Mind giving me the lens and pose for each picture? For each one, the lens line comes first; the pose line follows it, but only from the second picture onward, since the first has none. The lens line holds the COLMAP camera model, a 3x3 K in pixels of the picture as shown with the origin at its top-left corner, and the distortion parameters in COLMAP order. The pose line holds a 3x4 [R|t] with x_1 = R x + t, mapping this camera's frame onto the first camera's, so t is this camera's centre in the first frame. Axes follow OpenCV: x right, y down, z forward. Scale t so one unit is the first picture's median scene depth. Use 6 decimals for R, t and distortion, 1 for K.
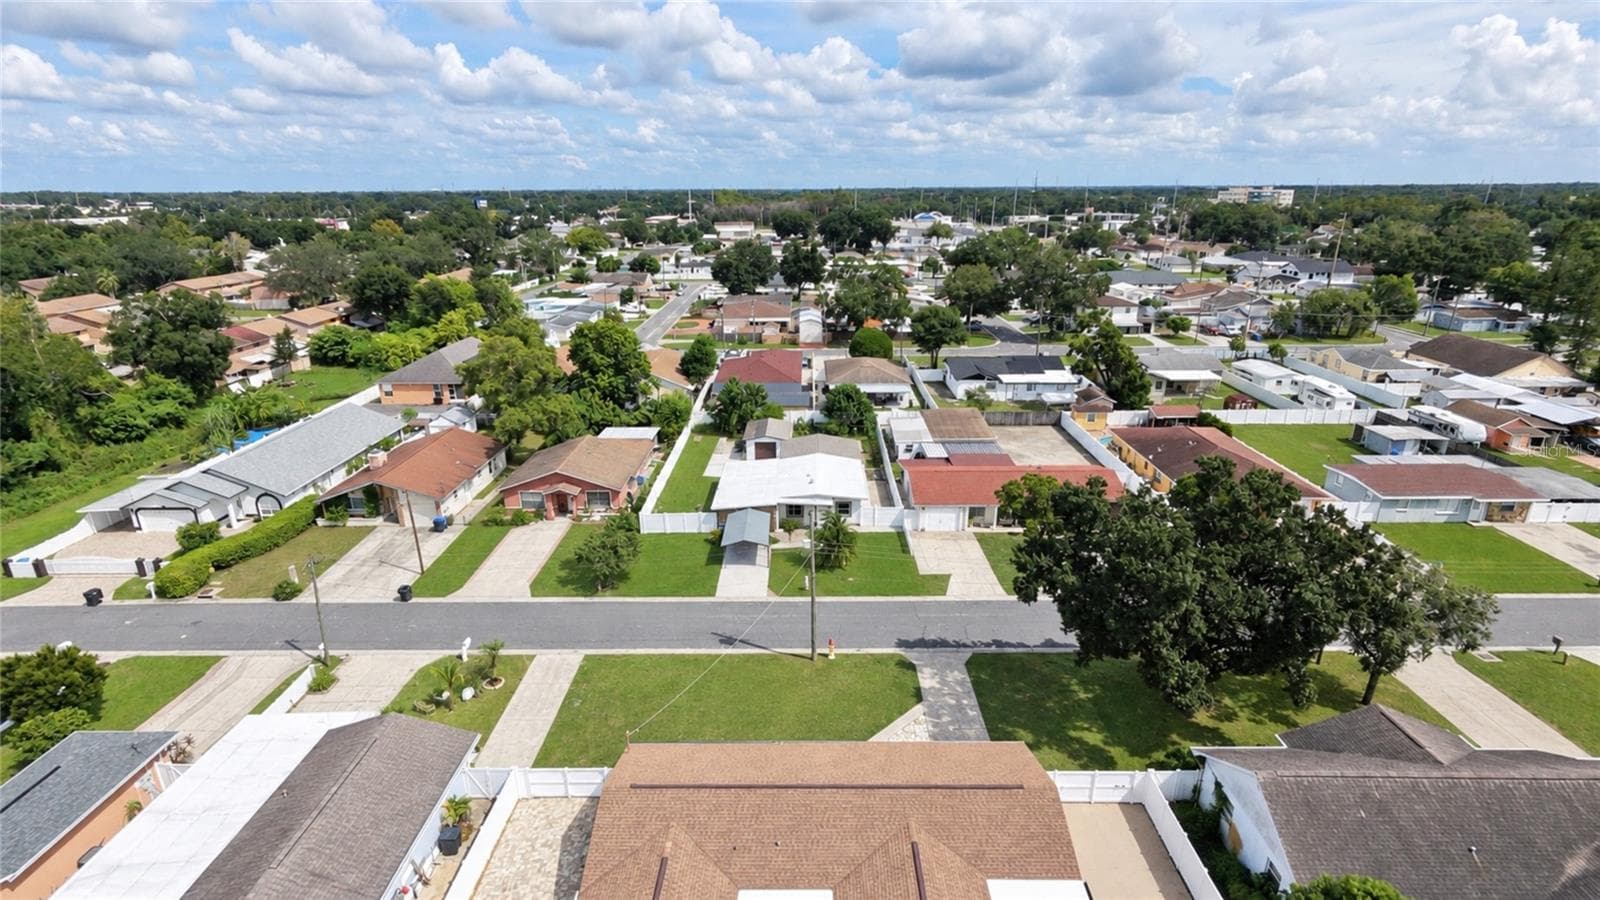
lens RADIAL K [[771.2, 0, 800.0], [0, 771.2, 450.0], [0, 0, 1]] dist [0.010469, -0.000420]
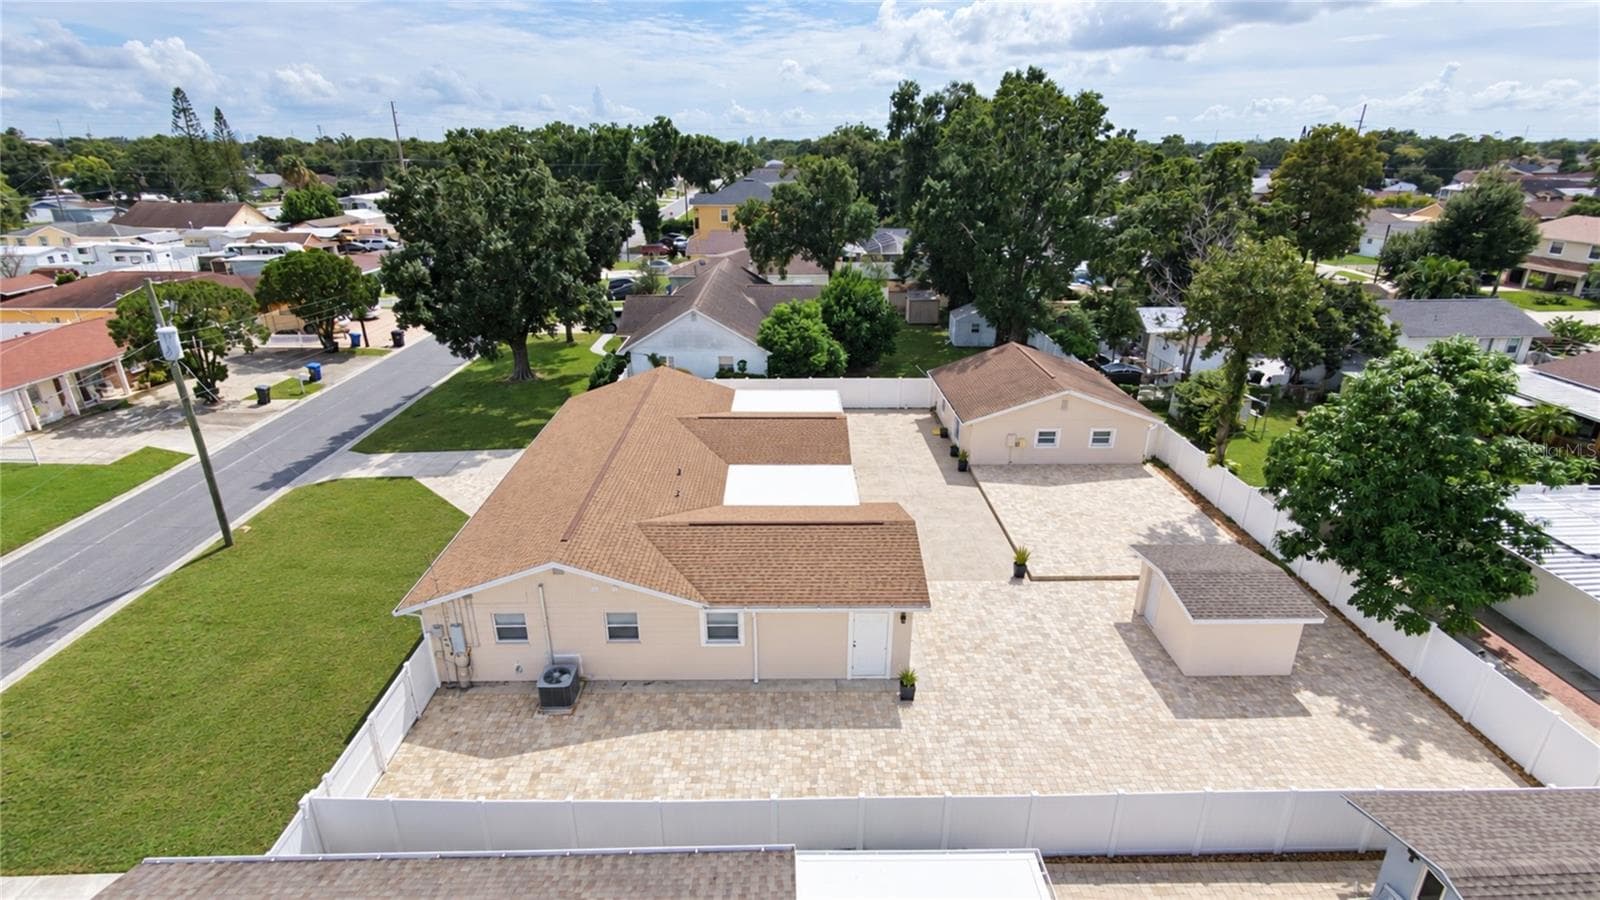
lens RADIAL K [[771.2, 0, 800.0], [0, 771.2, 450.0], [0, 0, 1]] dist [0.010469, -0.000420]
pose [[-0.019620, -0.367087, 0.929980, -0.553282], [0.305522, 0.883464, 0.355172, 0.118961], [-0.951983, 0.291098, 0.094820, 0.466217]]
